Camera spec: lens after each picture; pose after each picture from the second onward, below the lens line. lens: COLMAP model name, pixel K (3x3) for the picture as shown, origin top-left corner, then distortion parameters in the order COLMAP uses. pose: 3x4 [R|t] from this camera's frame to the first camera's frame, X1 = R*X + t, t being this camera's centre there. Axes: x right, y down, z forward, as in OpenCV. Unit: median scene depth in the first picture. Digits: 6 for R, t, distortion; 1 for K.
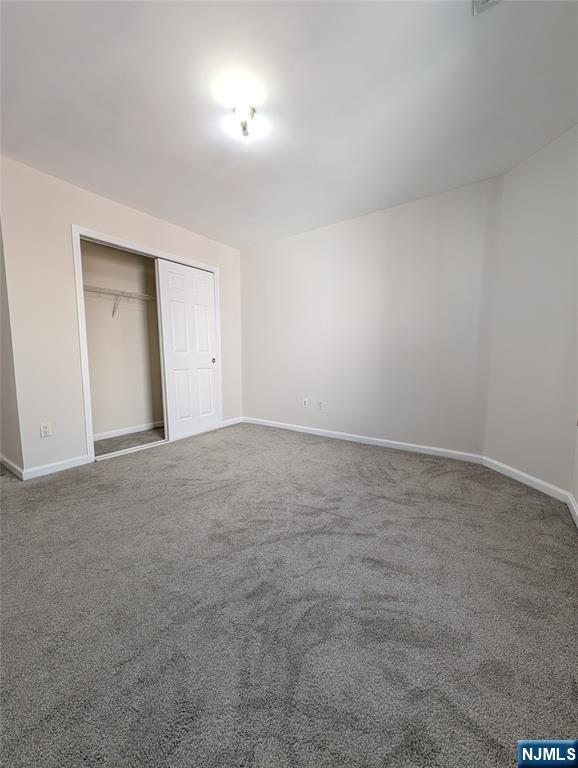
lens RADIAL K [[295.3, 0, 289.0], [0, 295.3, 384.0], [0, 0, 1]] dist [-0.001457, -0.000129]
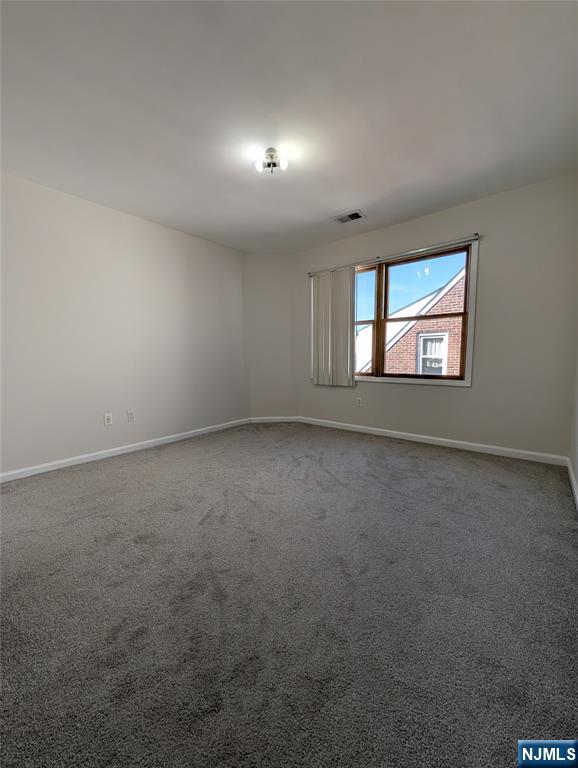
lens RADIAL K [[295.3, 0, 289.0], [0, 295.3, 384.0], [0, 0, 1]] dist [-0.001457, -0.000129]
pose [[0.079369, -0.085949, 0.993133, -1.225425], [0.121204, 0.989716, 0.075967, -0.054677], [-0.989449, 0.114342, 0.088970, 0.797722]]
